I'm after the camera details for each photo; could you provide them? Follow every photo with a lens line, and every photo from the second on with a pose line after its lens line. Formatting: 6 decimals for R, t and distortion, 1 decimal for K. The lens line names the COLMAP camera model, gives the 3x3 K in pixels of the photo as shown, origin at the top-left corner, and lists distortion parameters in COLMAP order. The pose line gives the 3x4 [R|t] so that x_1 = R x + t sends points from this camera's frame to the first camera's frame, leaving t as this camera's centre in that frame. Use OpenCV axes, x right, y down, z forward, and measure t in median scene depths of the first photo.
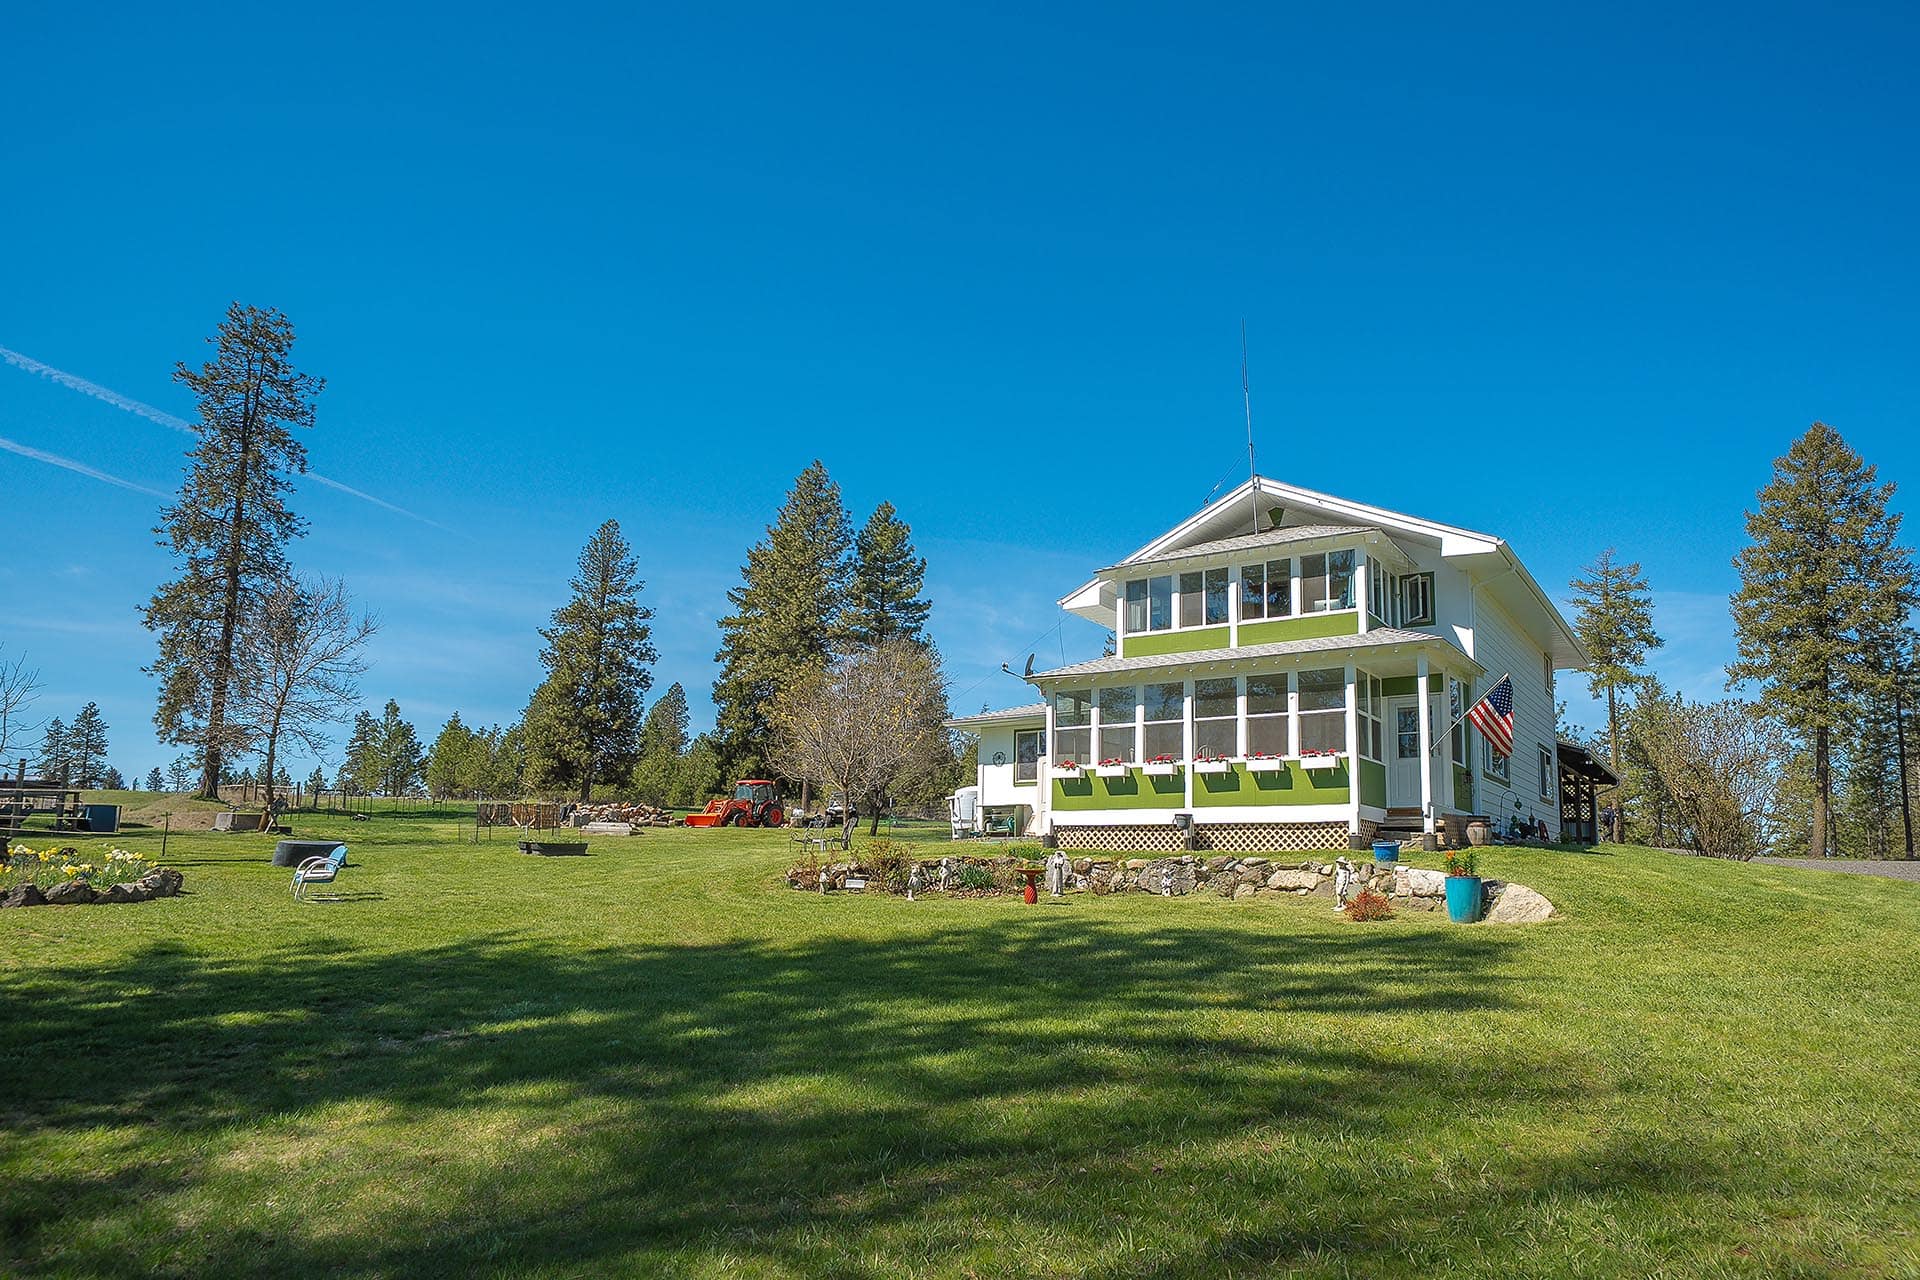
lens RADIAL K [[1273.0, 0, 961.7], [0, 1273.0, 672.5], [0, 0, 1]] dist [0.003070, 0.000817]
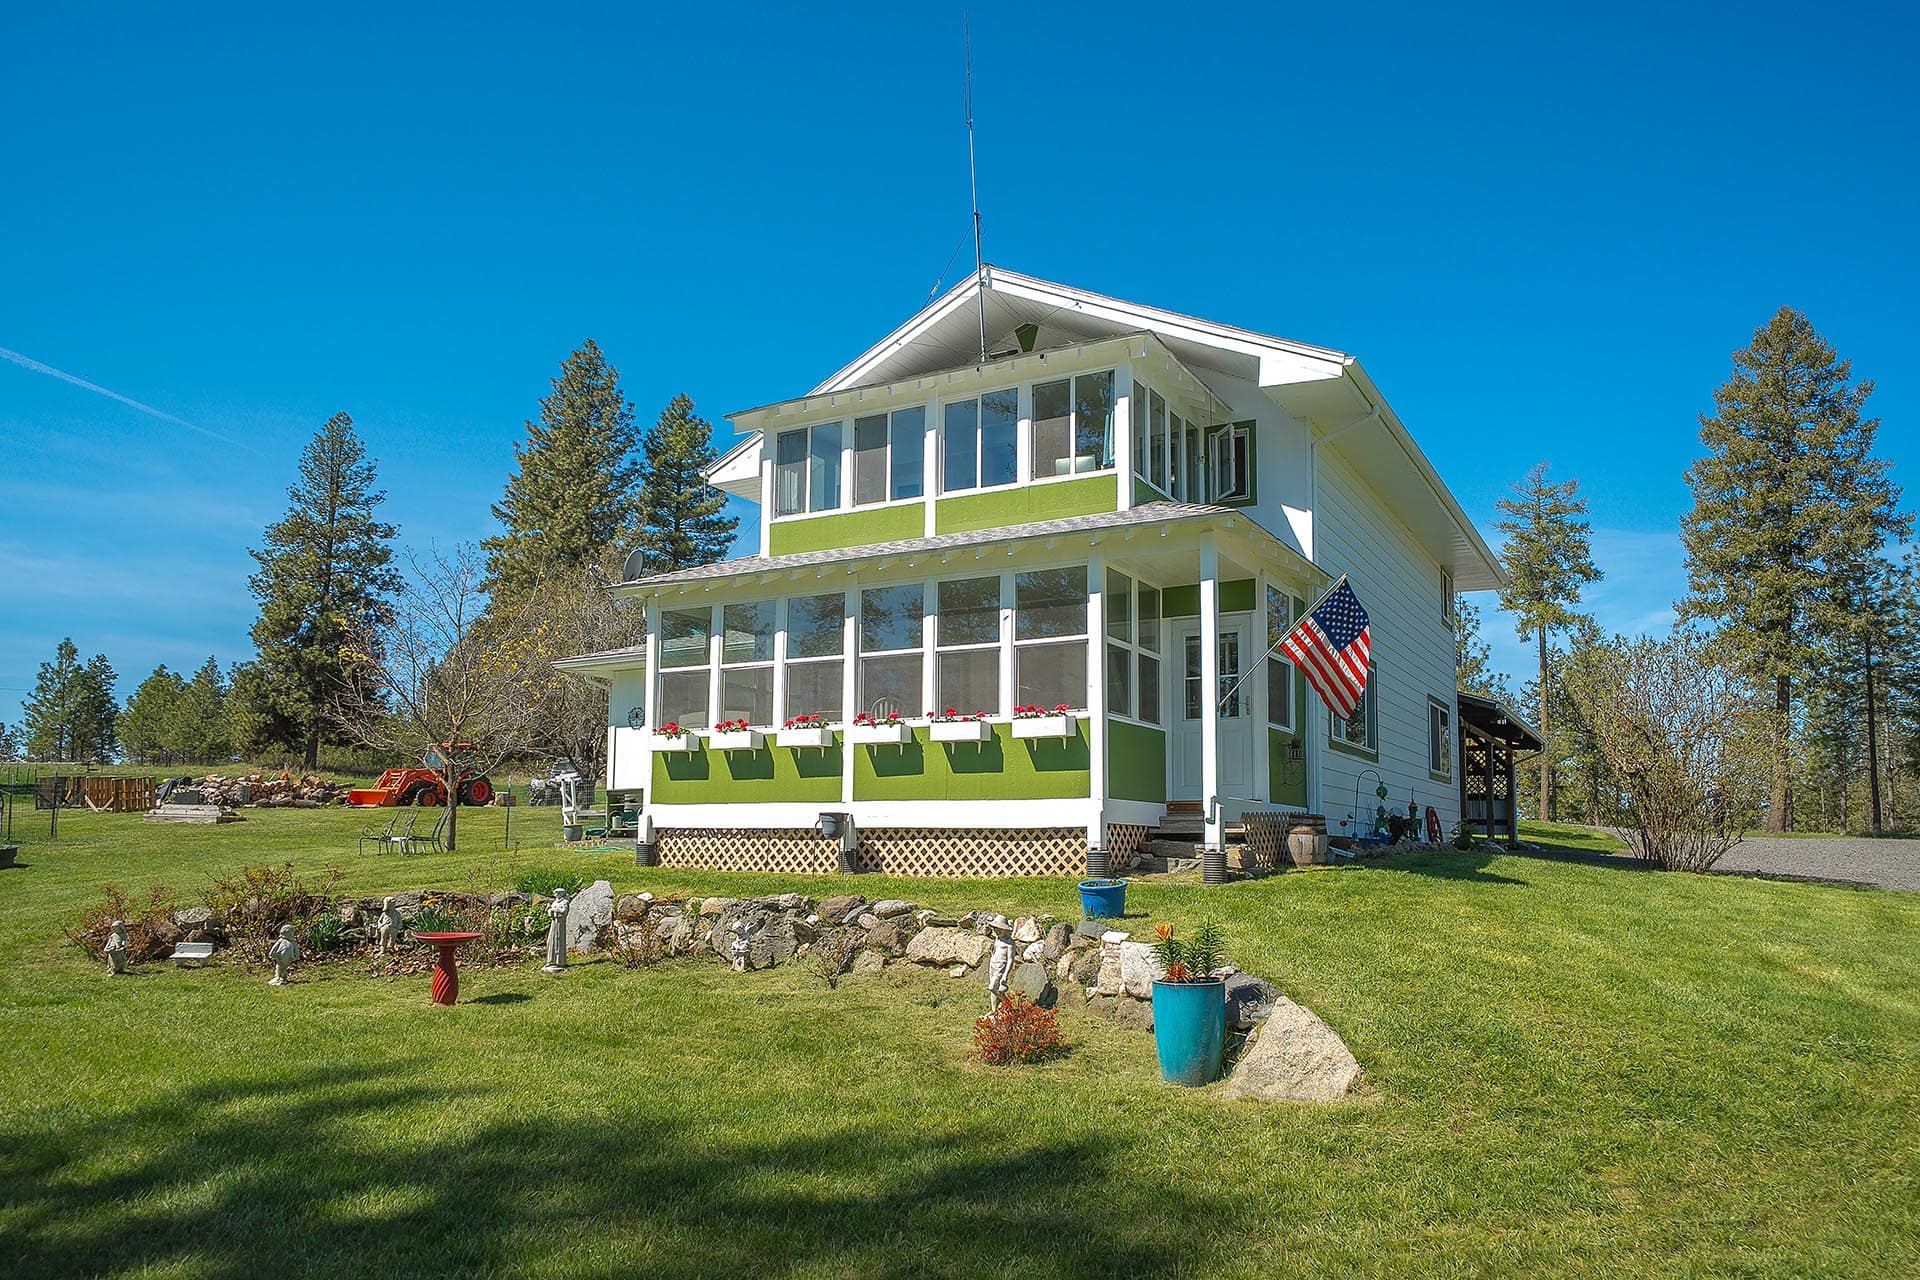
lens RADIAL K [[1494.7, 0, 960.0], [0, 1494.7, 640.0], [0, 0, 1]] dist [0.006952, 0.000406]
pose [[0.995140, 0.004874, 0.098349, 0.154057], [-0.006735, 0.999804, 0.018592, 0.015883], [-0.098239, -0.019164, 0.994978, 0.280914]]
